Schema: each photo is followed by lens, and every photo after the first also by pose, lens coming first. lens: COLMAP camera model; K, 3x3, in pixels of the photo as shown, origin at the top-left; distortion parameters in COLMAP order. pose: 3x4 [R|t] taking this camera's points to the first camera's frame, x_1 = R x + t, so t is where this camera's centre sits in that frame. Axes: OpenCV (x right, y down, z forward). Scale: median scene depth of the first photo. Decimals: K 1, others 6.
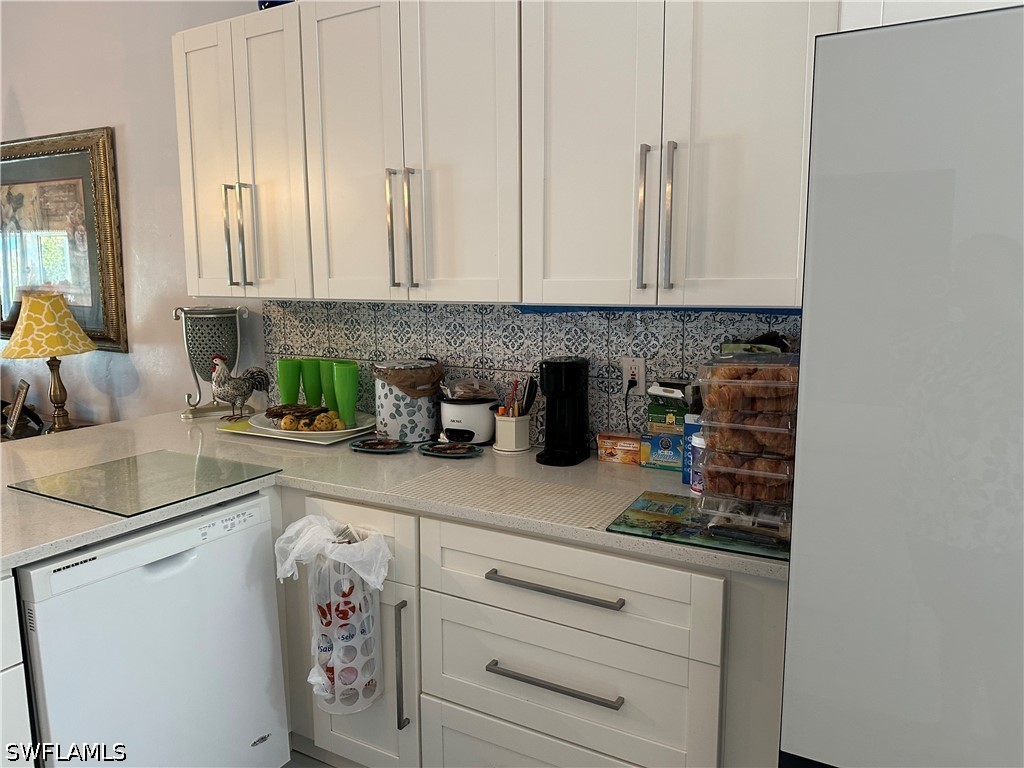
lens RADIAL K [[718.6, 0, 517.1], [0, 718.6, 386.3], [0, 0, 1]] dist [0.046067, -0.057064]
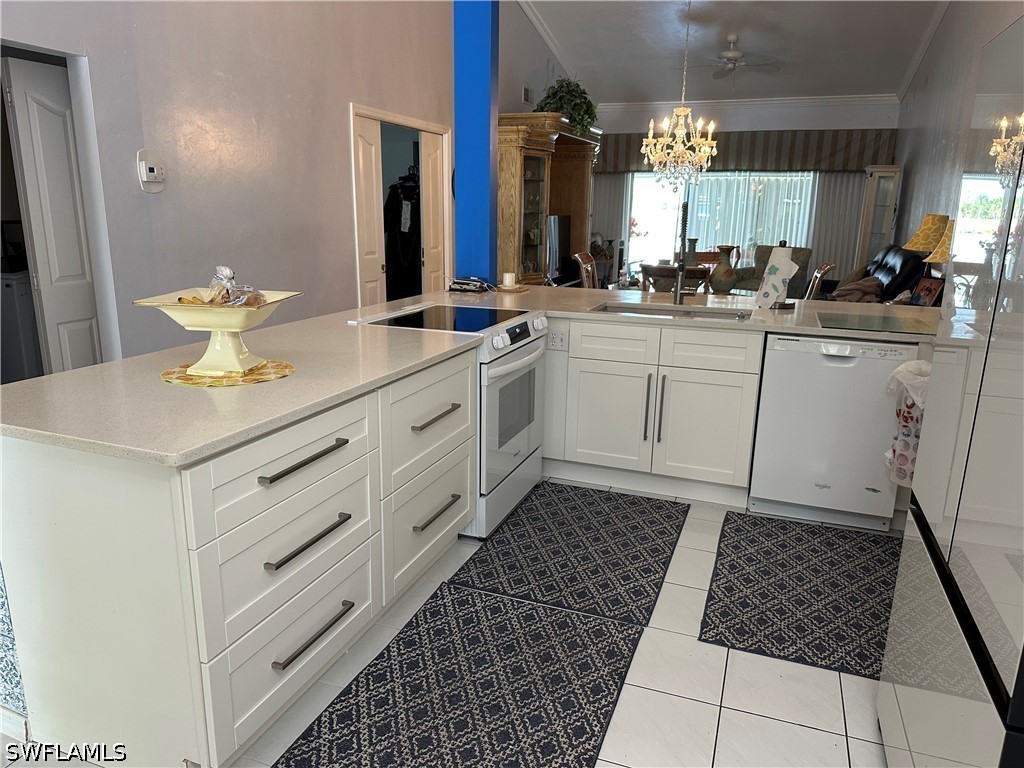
lens RADIAL K [[713.4, 0, 508.9], [0, 713.4, 390.3], [0, 0, 1]] dist [0.001727, -0.053547]
pose [[0.159782, 0.247165, -0.955709, 0.830731], [-0.157465, 0.962132, 0.222500, 0.034144], [0.974512, 0.114939, 0.192651, -0.118829]]
